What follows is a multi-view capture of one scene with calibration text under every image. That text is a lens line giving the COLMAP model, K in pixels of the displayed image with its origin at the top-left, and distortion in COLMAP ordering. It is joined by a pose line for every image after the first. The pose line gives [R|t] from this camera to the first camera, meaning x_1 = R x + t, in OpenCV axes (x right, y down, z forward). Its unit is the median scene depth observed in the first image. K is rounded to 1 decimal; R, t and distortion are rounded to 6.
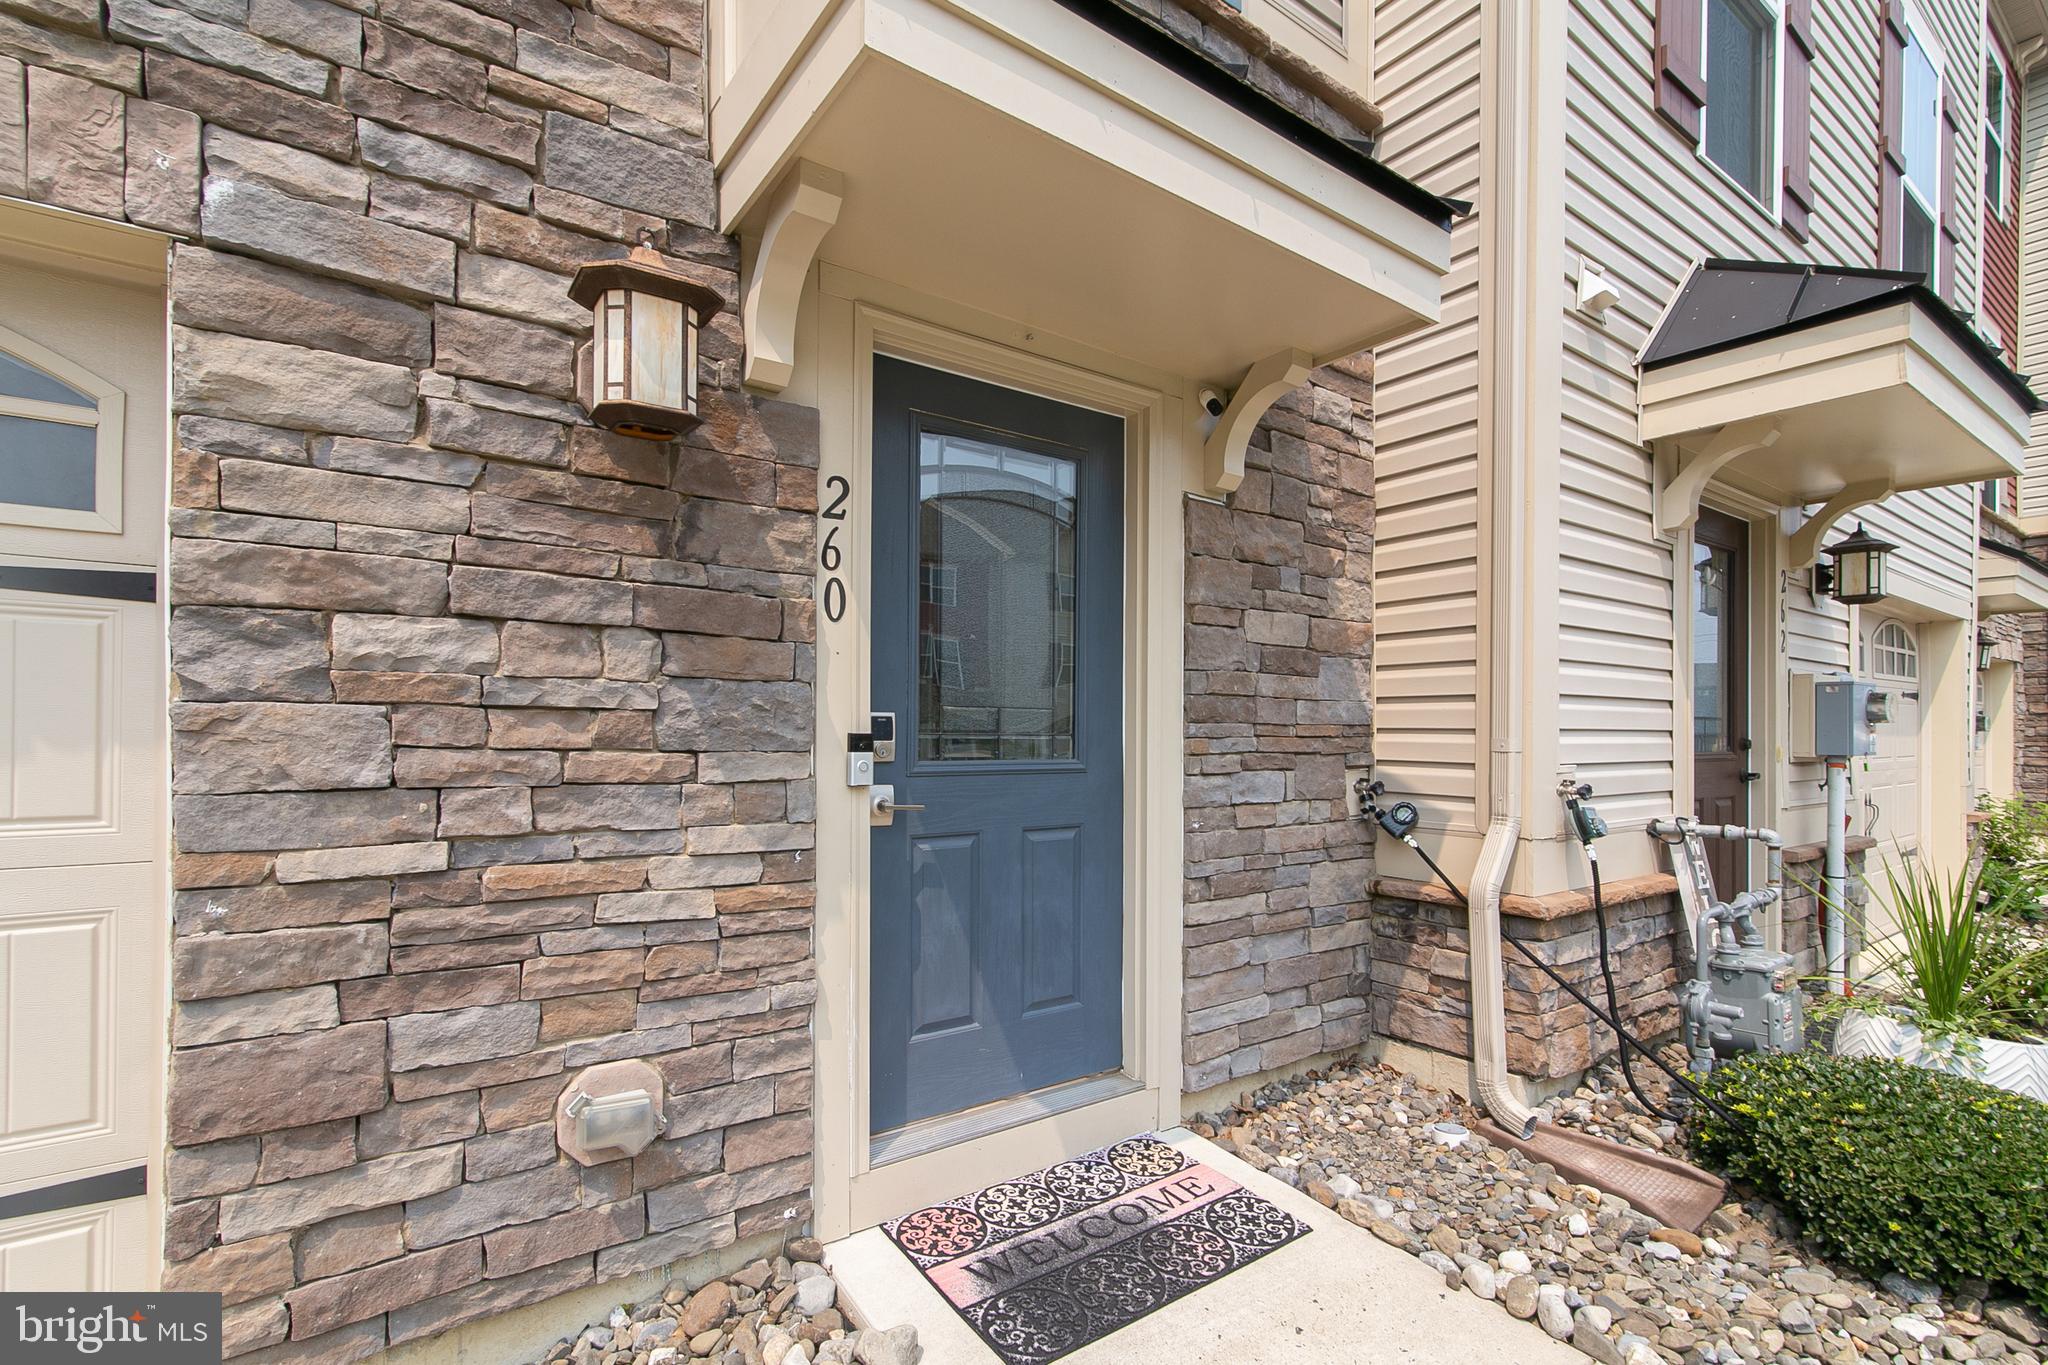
lens RADIAL K [[935.6, 0, 1018.8], [0, 935.6, 733.2], [0, 0, 1]] dist [0.000342, 0.001029]
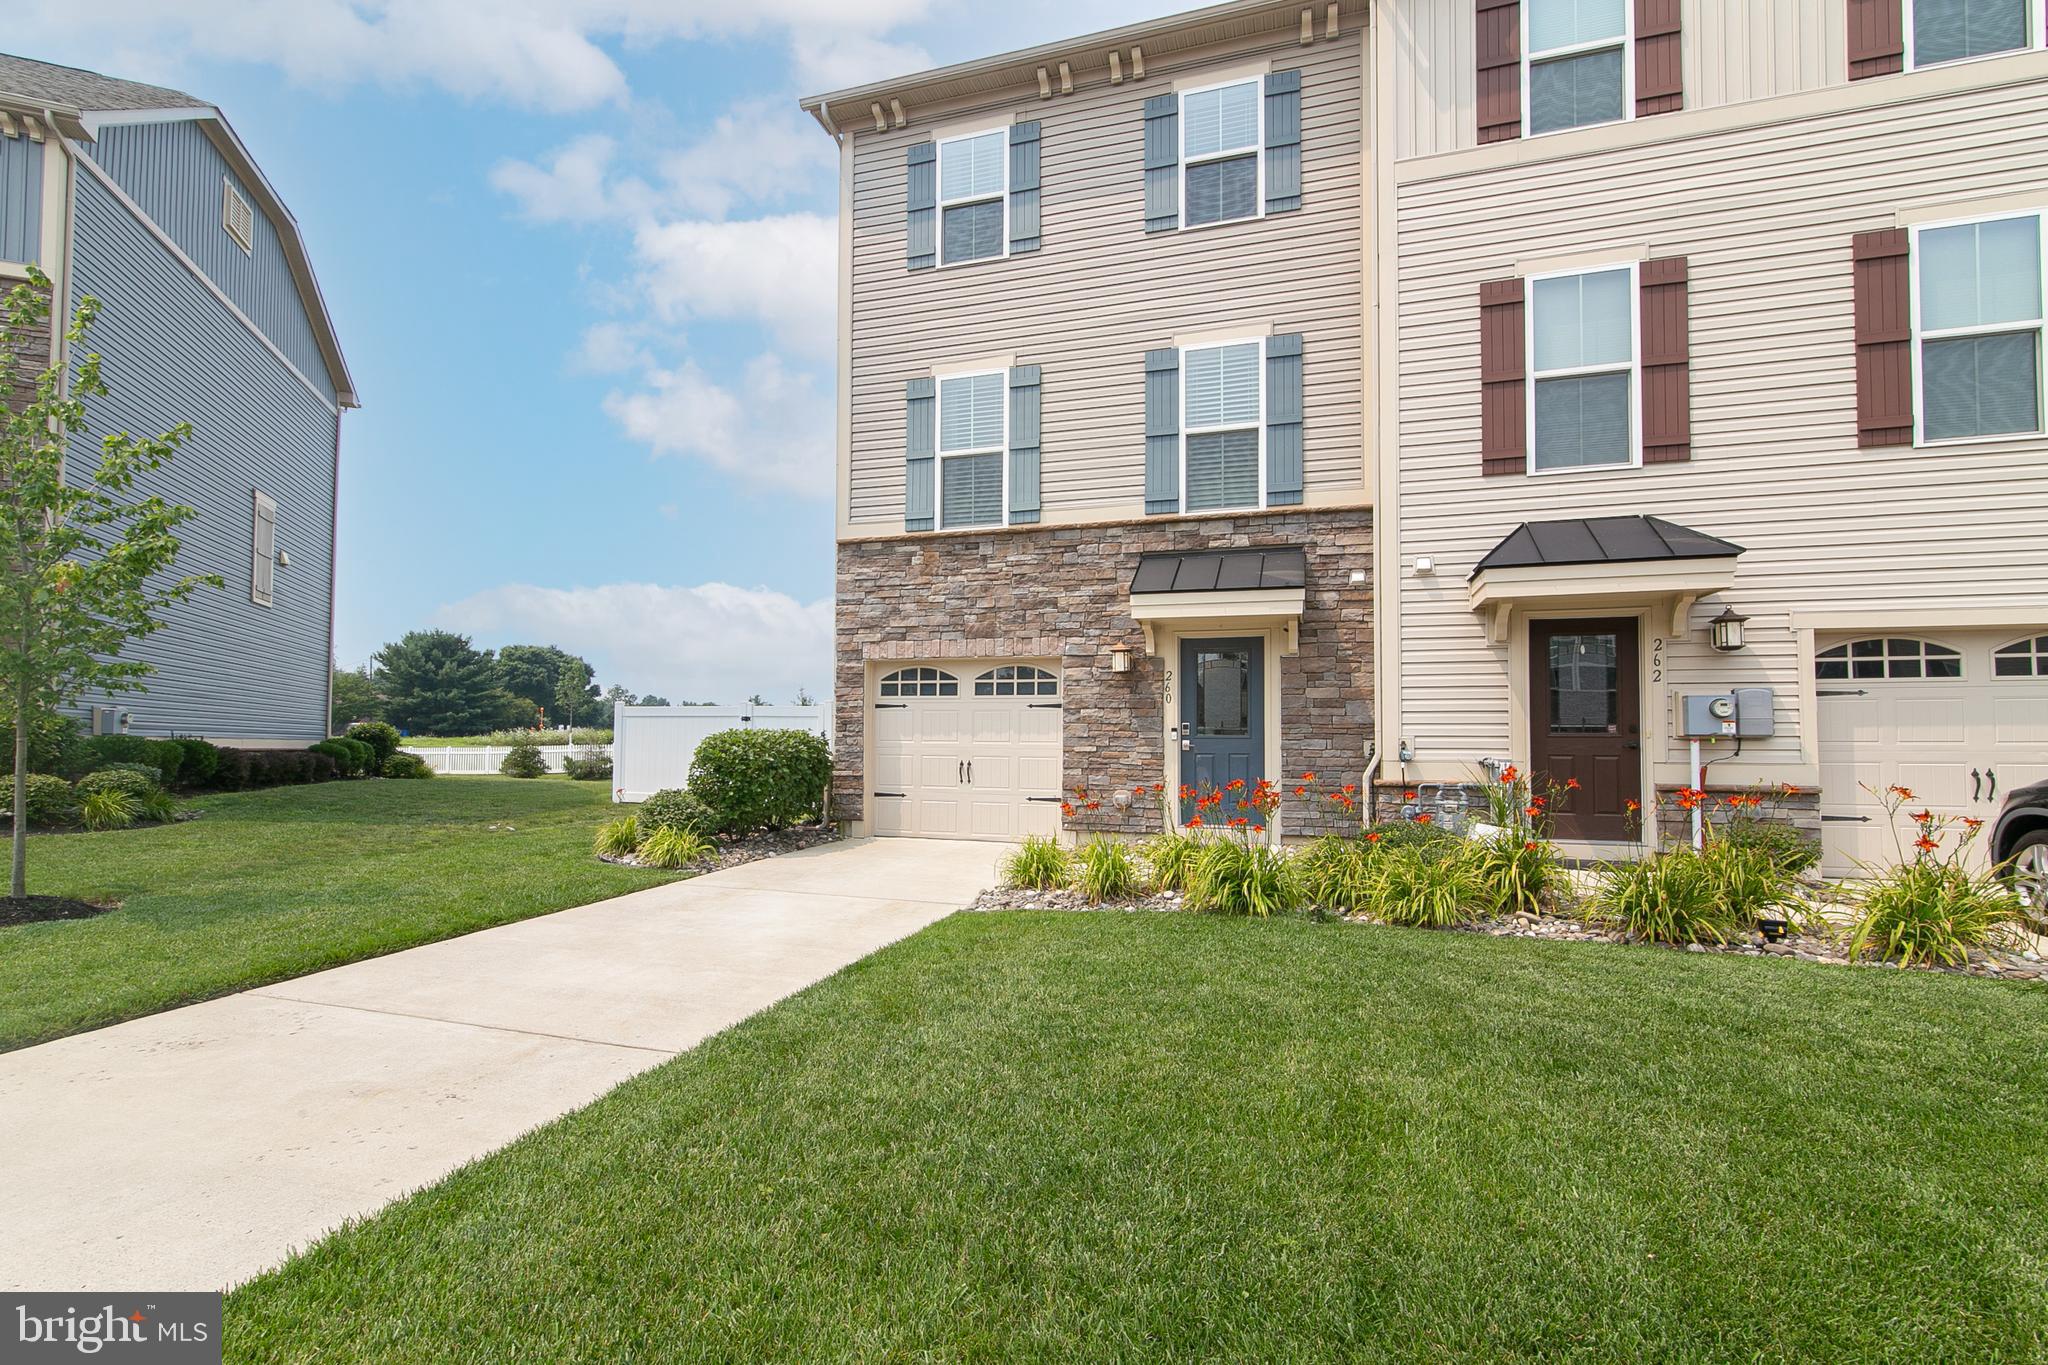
lens RADIAL K [[935.6, 0, 1024.5], [0, 935.6, 698.0], [0, 0, 1]] dist [0.000342, 0.001029]
pose [[0.608848, -0.037551, -0.792397, 3.026615], [0.000622, 0.998901, -0.046859, 0.069272], [0.793286, 0.028037, 0.608203, -2.352531]]
